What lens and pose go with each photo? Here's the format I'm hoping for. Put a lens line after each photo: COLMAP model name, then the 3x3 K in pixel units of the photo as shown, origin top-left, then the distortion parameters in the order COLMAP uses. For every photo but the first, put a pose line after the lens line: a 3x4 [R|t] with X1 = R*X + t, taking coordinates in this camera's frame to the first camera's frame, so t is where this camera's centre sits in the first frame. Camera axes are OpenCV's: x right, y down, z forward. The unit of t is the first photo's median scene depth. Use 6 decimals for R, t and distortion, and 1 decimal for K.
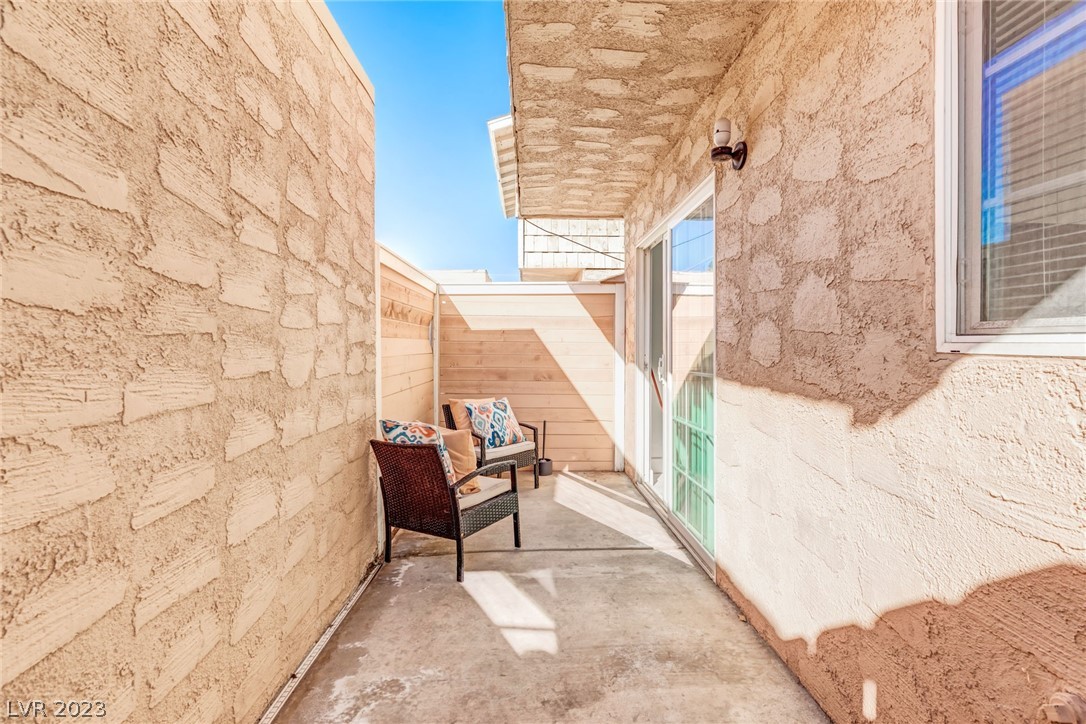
lens RADIAL K [[503.6, 0, 546.9], [0, 503.6, 348.3], [0, 0, 1]] dist [0.003785, 0.000458]
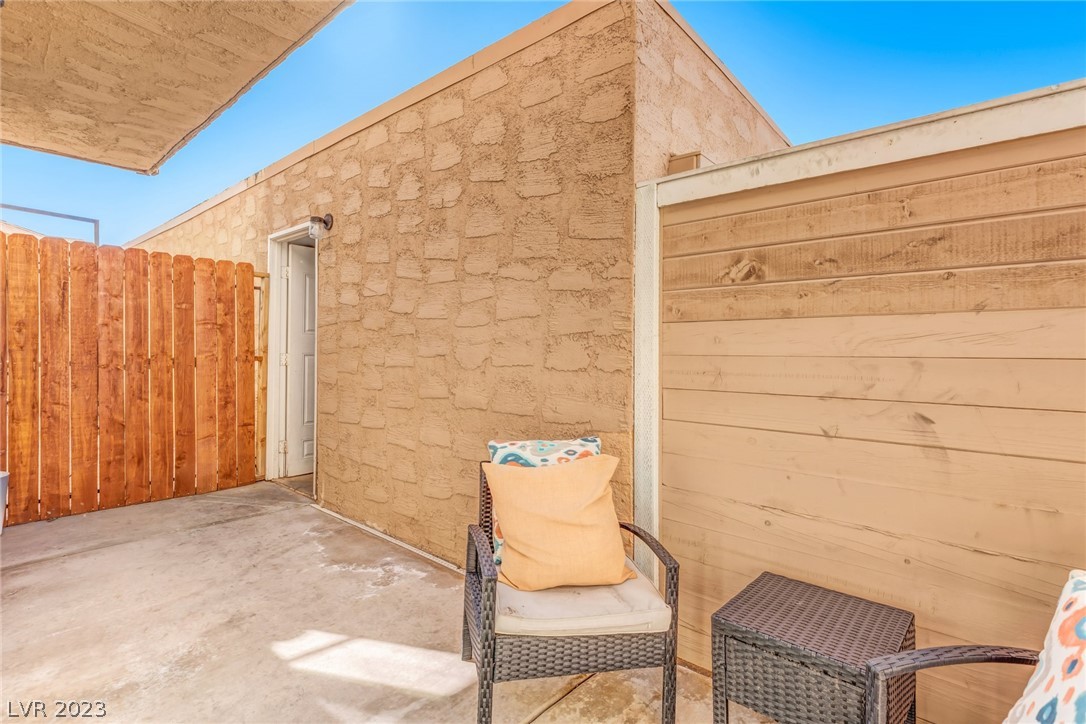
lens RADIAL K [[503.6, 0, 546.9], [0, 503.6, 348.3], [0, 0, 1]] dist [0.003785, 0.000458]
pose [[-0.672193, -0.003259, -0.740369, 0.434919], [-0.007680, 0.999967, 0.002571, 0.018331], [0.740336, 0.007414, -0.672196, 2.345517]]
